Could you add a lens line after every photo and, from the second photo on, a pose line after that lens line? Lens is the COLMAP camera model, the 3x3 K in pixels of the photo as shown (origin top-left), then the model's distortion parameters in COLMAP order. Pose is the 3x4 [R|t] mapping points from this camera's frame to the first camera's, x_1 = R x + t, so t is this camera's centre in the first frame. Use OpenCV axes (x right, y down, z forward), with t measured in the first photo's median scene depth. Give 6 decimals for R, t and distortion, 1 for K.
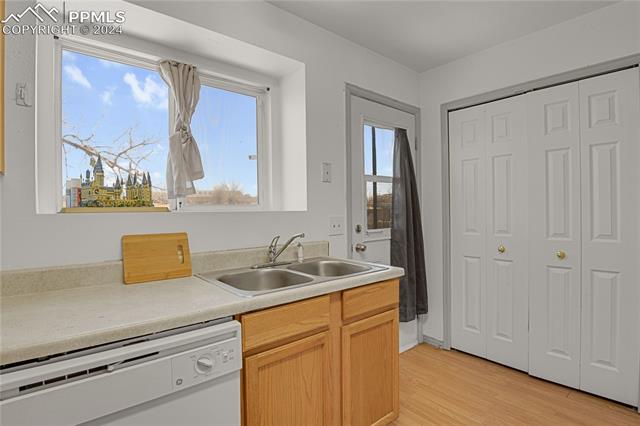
lens RADIAL K [[318.4, 0, 320.0], [0, 318.4, 213.0], [0, 0, 1]] dist [-0.000385, -0.000186]
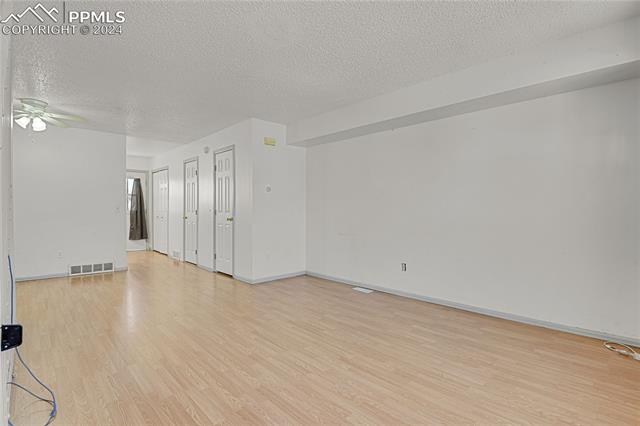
lens RADIAL K [[312.8, 0, 320.0], [0, 312.8, 213.0], [0, 0, 1]] dist [-0.024874, -0.000367]
pose [[0.996631, 0.013944, 0.080823, 1.858803], [-0.014140, 0.999898, 0.001852, 0.042318], [-0.080789, -0.002989, 0.996727, -2.260291]]
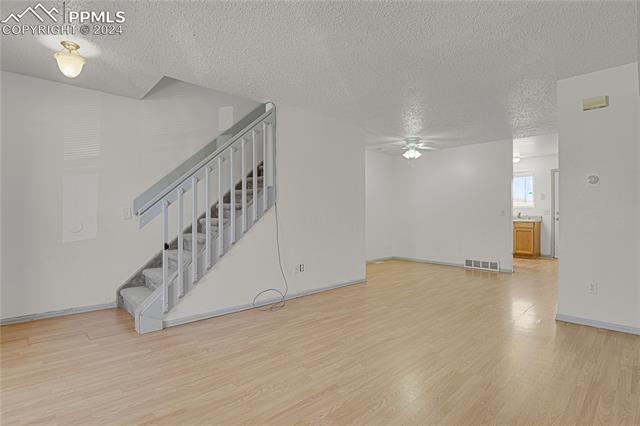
lens RADIAL K [[315.7, 0, 327.1], [0, 315.7, 213.6], [0, 0, 1]] dist [-0.029999, -0.000355]
pose [[0.091767, 0.014651, -0.995673, 2.763171], [-0.008207, 0.999869, 0.013956, 0.028059], [0.995747, 0.006891, 0.091875, -1.465035]]
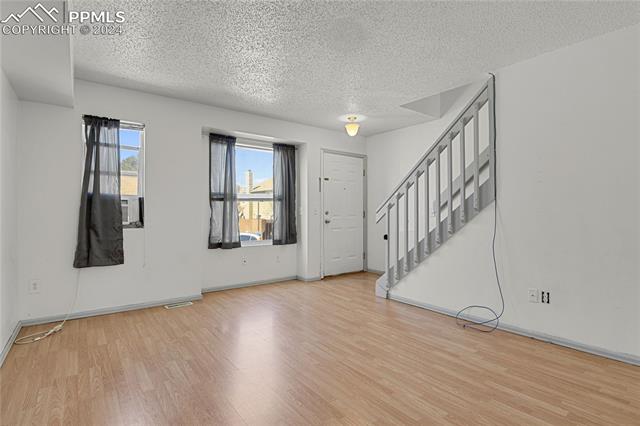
lens RADIAL K [[312.8, 0, 320.0], [0, 312.8, 213.0], [0, 0, 1]] dist [-0.024874, -0.000367]
pose [[-0.999609, 0.013006, 0.024771, 1.864297], [0.013153, 0.999897, 0.005780, 0.034487], [-0.024694, 0.006104, -0.999676, -0.405385]]
